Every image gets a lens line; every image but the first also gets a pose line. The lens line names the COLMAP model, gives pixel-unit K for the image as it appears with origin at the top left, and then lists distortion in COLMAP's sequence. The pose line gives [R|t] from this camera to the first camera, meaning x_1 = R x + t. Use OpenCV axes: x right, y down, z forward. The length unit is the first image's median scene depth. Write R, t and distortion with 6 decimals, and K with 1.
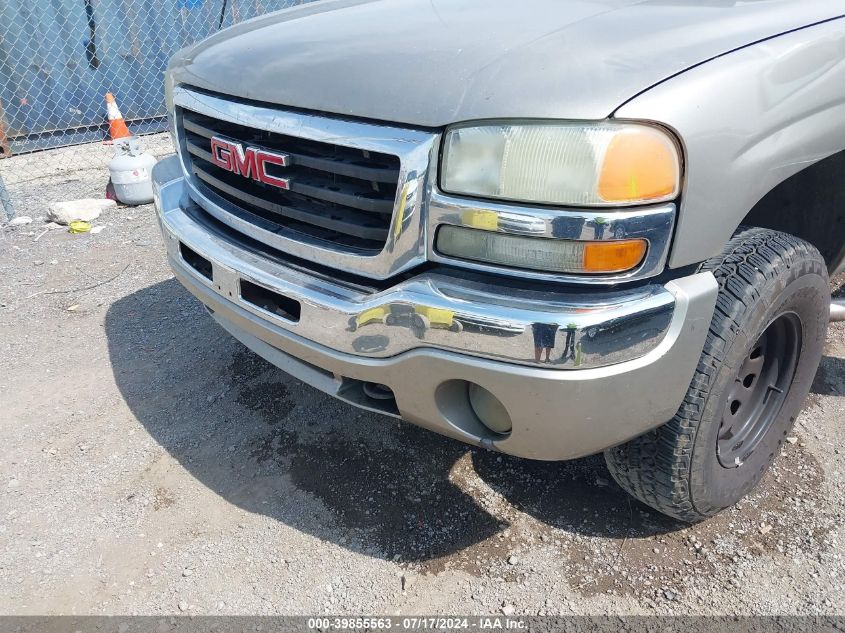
lens RADIAL K [[660.4, 0, 422.5], [0, 660.4, 316.5], [0, 0, 1]] dist [0.019447, -0.000789]
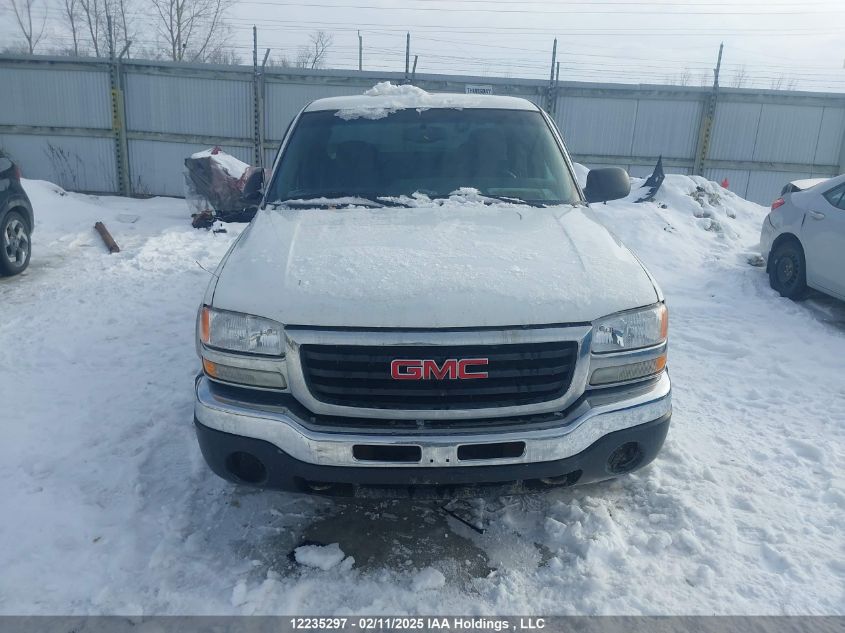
lens RADIAL K [[660.4, 0, 422.5], [0, 660.4, 316.5], [0, 0, 1]] dist [0.019447, -0.000789]
pose [[0.653907, -0.209163, 0.727087, -1.391156], [0.316639, 0.948471, -0.011921, -0.354550], [-0.687128, 0.238019, 0.686441, -0.007043]]
